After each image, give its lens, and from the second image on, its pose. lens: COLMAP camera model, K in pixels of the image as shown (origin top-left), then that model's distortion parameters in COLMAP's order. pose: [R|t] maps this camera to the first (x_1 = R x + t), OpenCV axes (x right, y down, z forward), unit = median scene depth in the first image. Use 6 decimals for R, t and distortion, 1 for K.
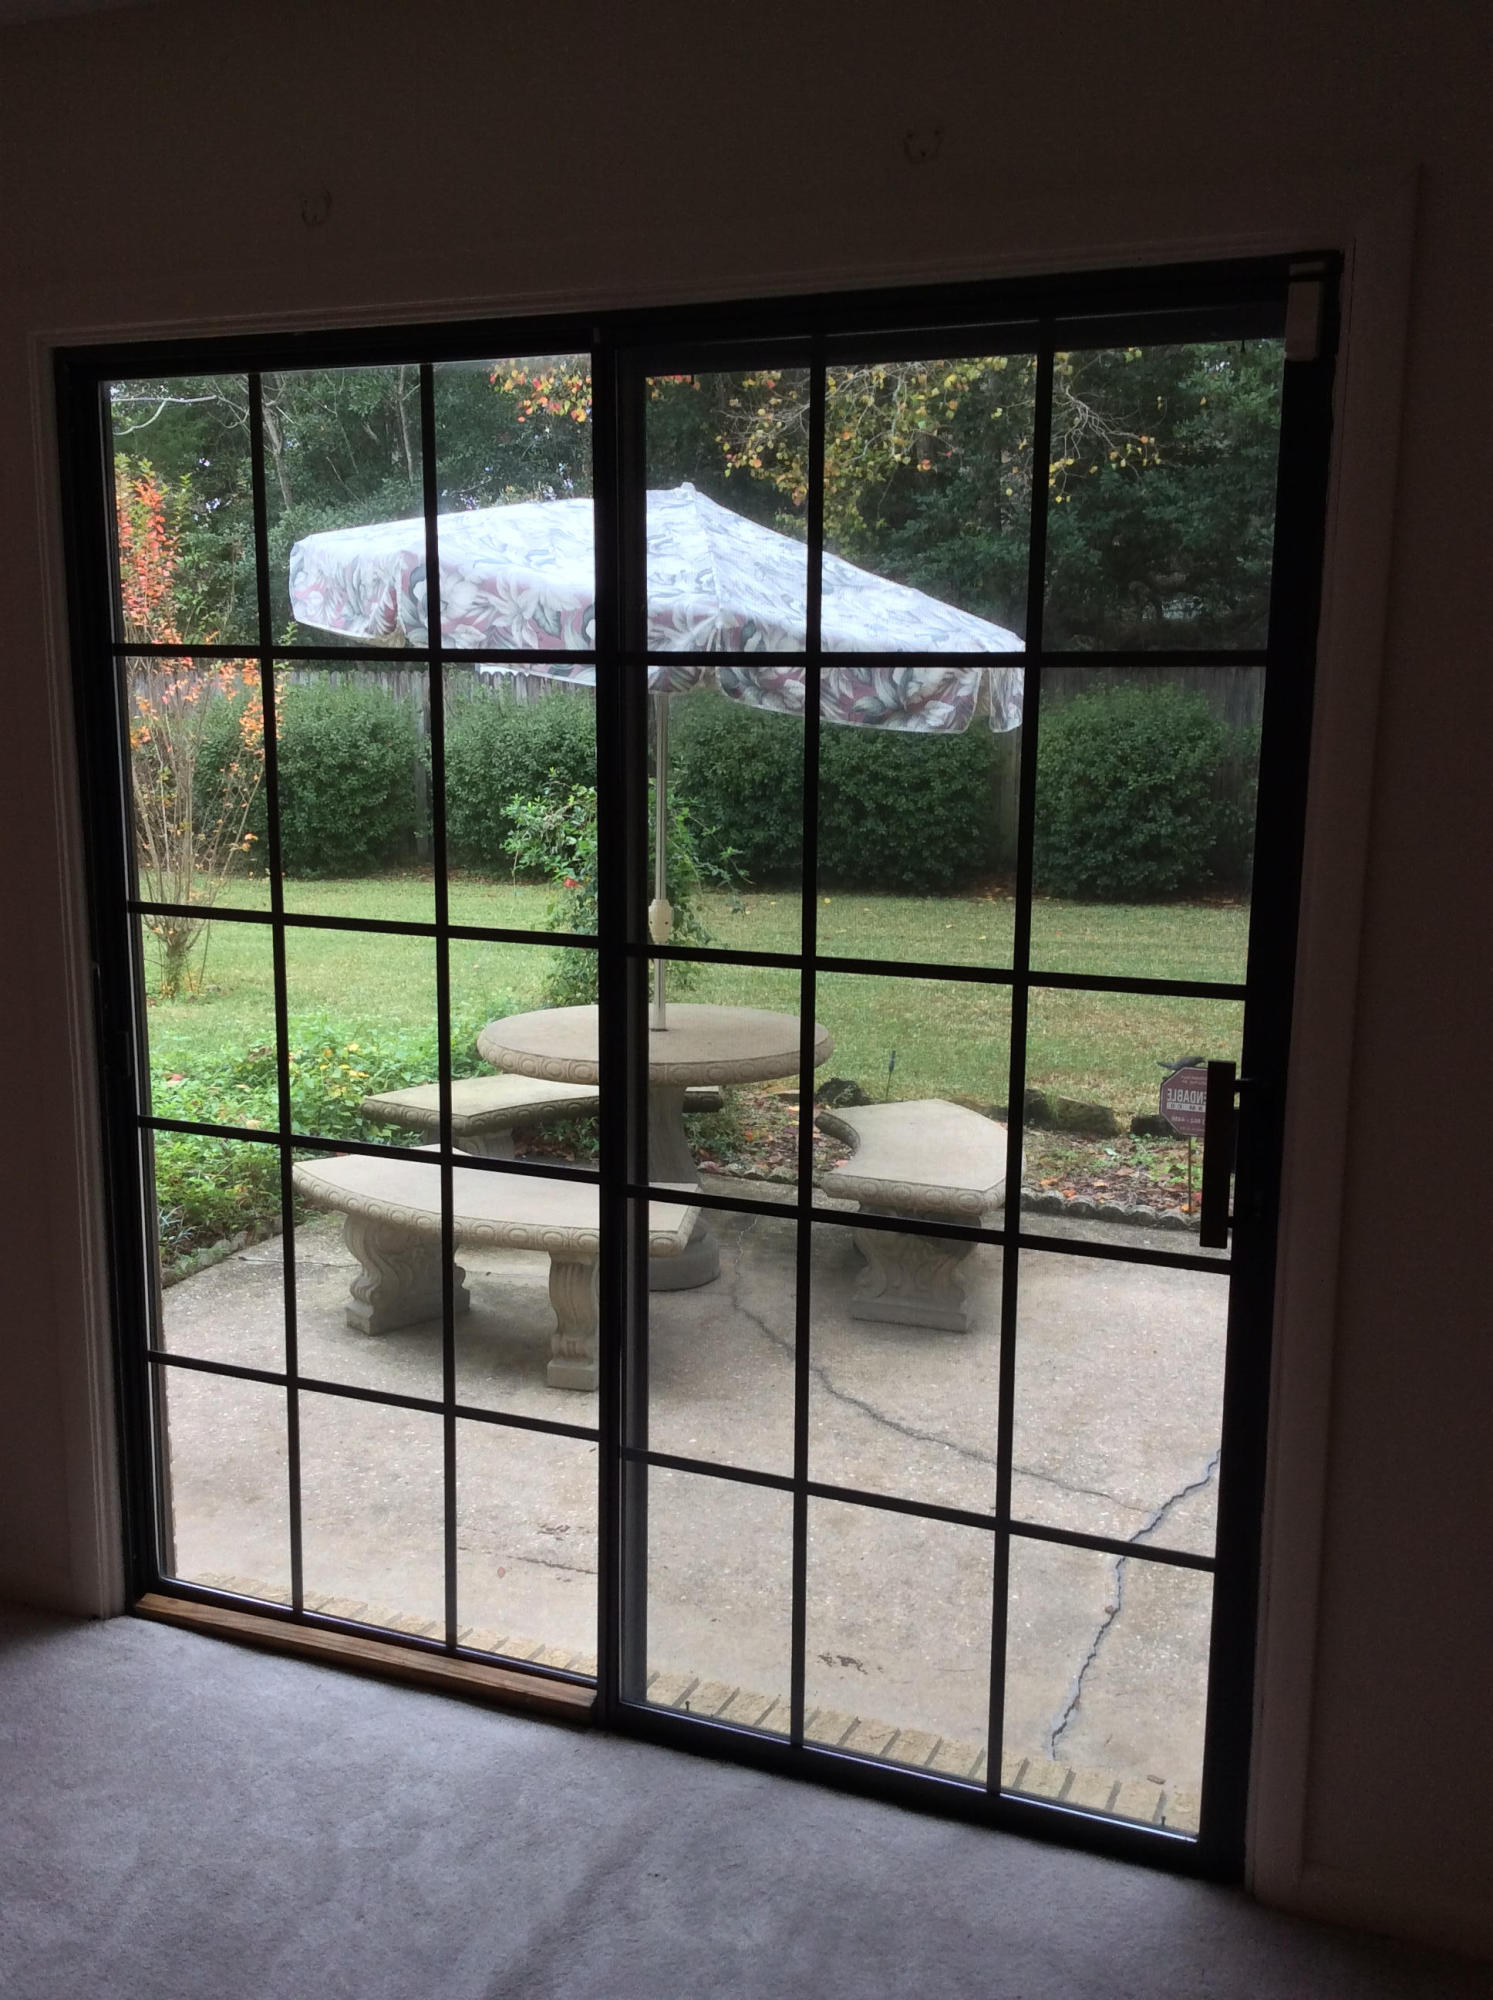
lens RADIAL K [[1817.5, 0, 746.5], [0, 1817.5, 1000.0], [0, 0, 1]] dist [0.138162, -0.272411]
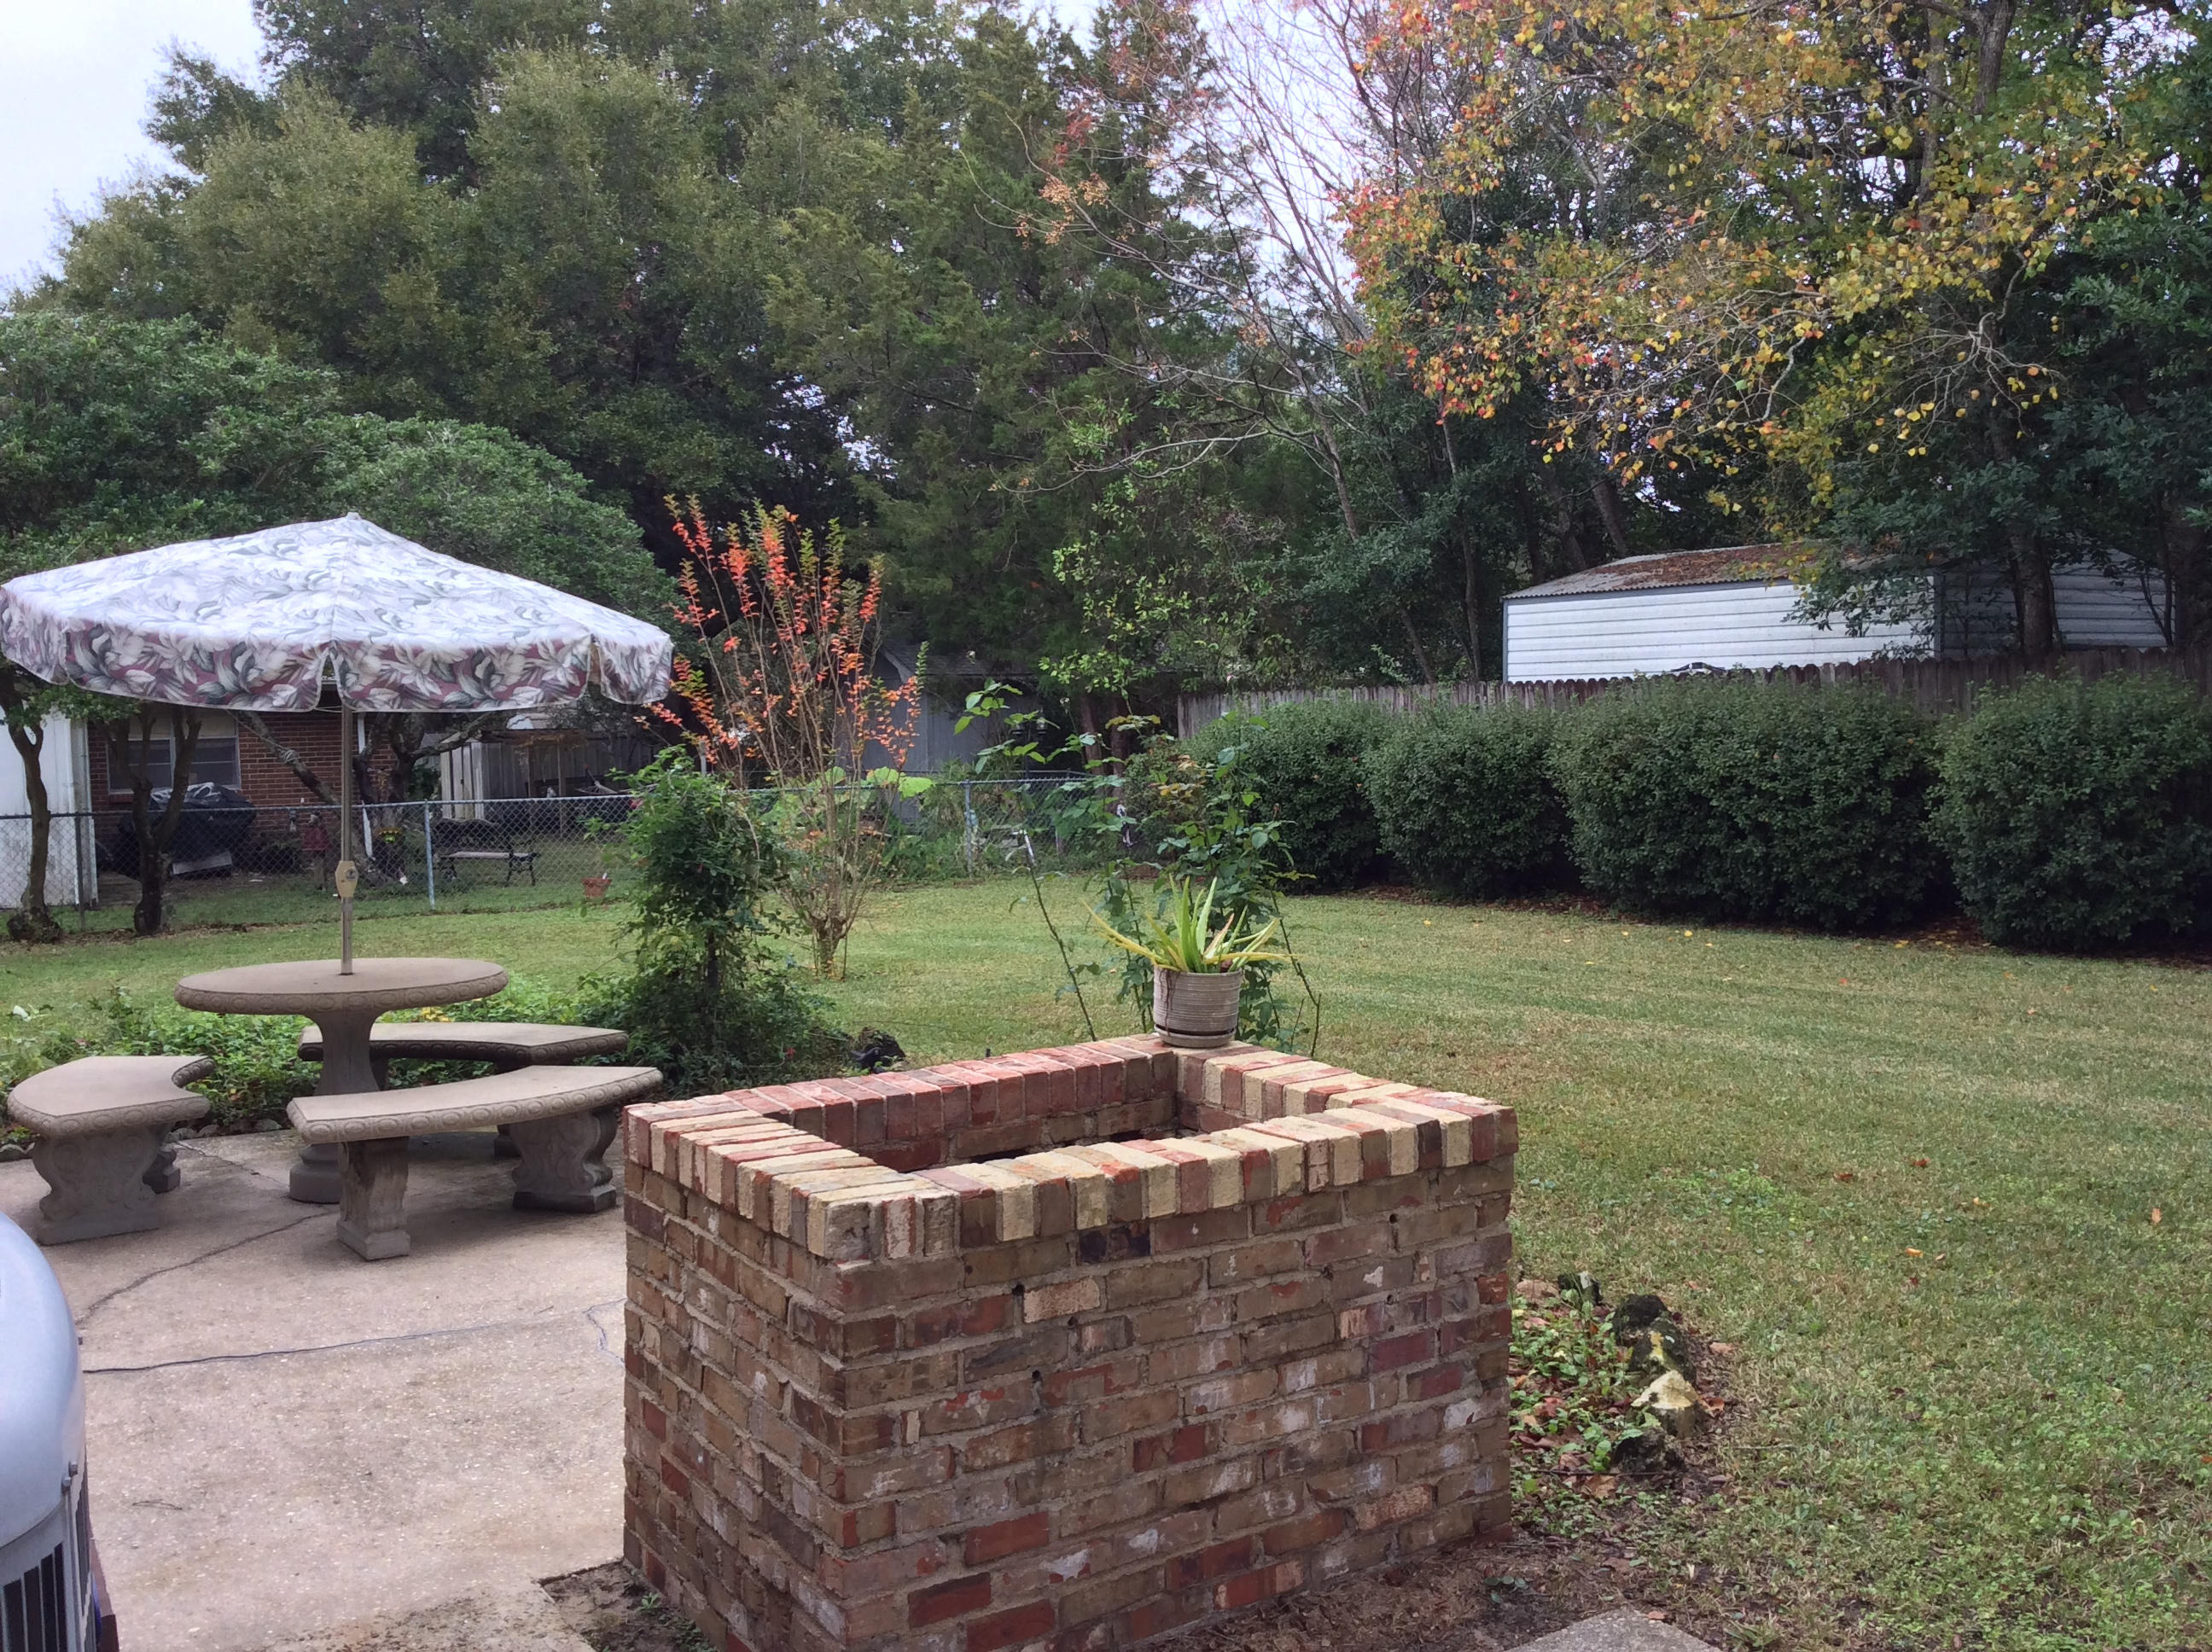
lens RADIAL K [[2010.0, 0, 1132.0], [0, 2010.0, 825.7], [0, 0, 1]] dist [0.138162, -0.272411]
pose [[0.816048, 0.011680, -0.577866, 1.190137], [-0.077090, 0.993062, -0.088793, -0.001199], [0.572820, 0.117007, 0.811287, 0.246386]]
